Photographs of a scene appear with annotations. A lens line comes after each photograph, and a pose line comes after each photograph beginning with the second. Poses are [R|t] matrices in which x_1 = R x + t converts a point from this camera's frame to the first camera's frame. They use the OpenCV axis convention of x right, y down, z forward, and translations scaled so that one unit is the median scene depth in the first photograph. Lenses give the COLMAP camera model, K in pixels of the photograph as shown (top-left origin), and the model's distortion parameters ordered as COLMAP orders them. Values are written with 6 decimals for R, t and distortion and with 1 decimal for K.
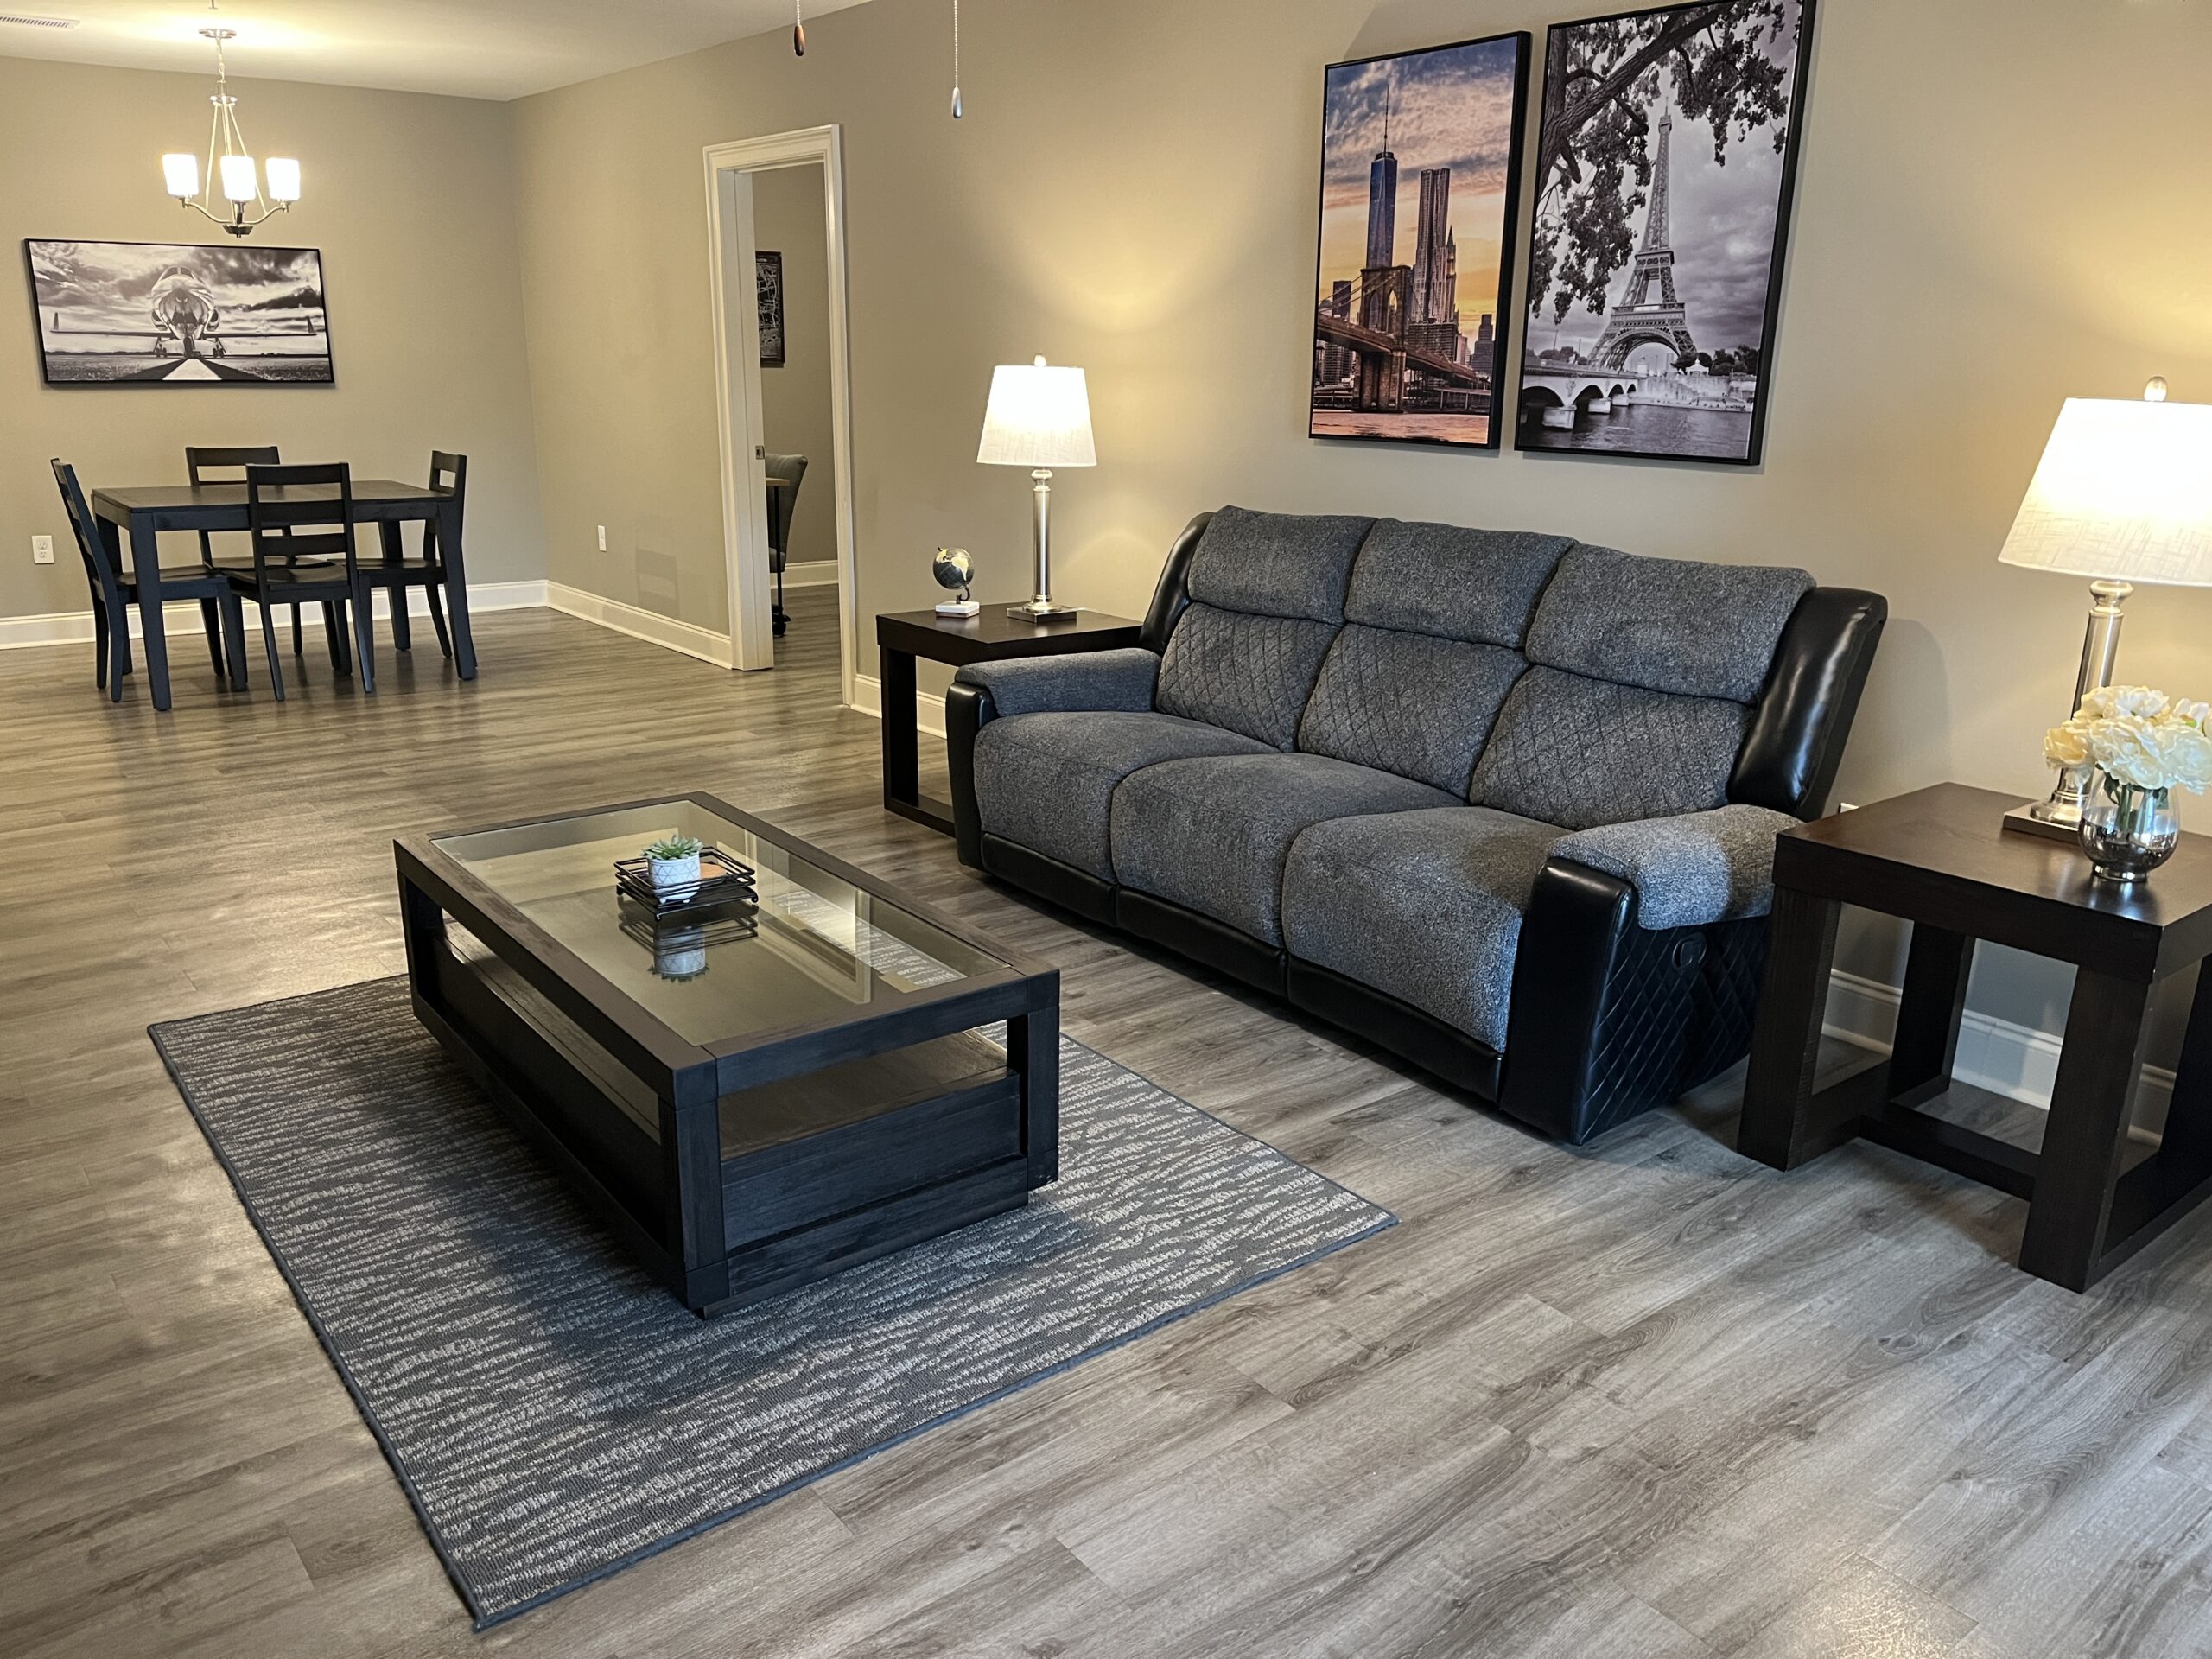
lens RADIAL K [[1676.3, 0, 1109.4], [0, 1676.3, 830.8], [0, 0, 1]] dist [-0.003180, -0.010311]
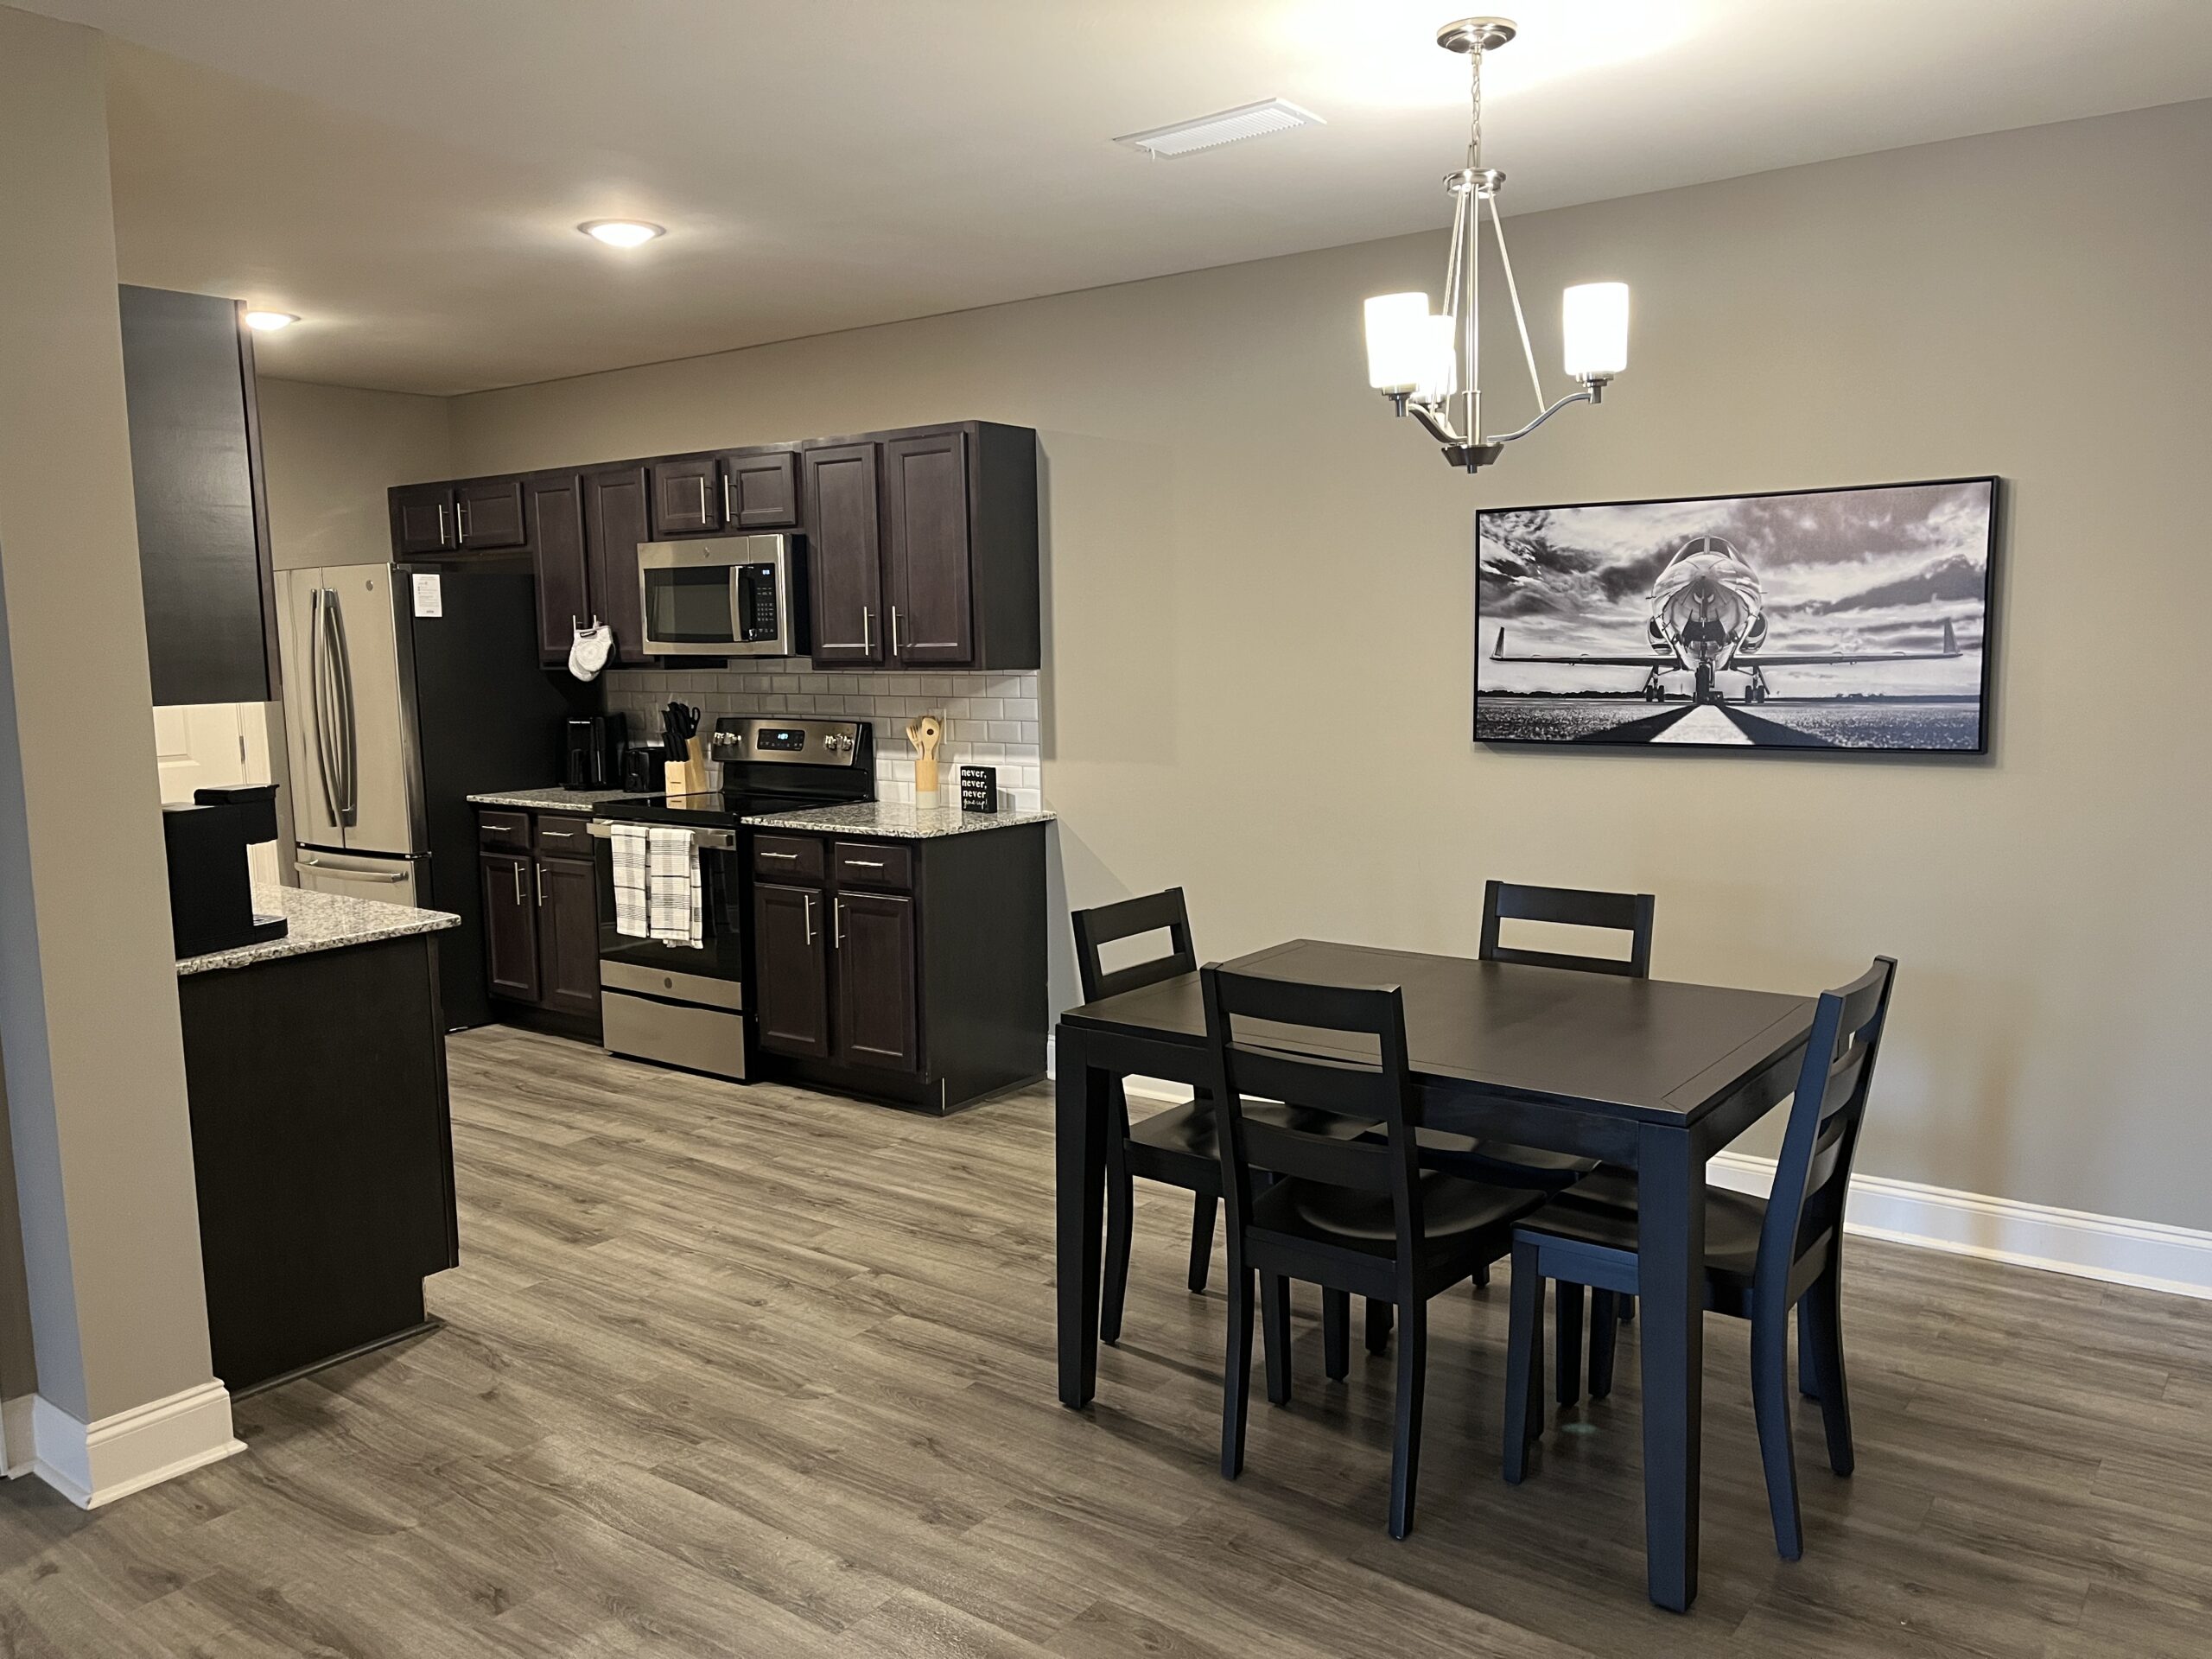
lens RADIAL K [[1676.3, 0, 1109.5], [0, 1676.3, 839.9], [0, 0, 1]] dist [-0.003180, -0.010311]
pose [[0.263394, 0.101277, -0.959358, -0.084830], [-0.246344, 0.968564, 0.034614, -0.214633], [0.932705, 0.227214, 0.280063, 0.690986]]
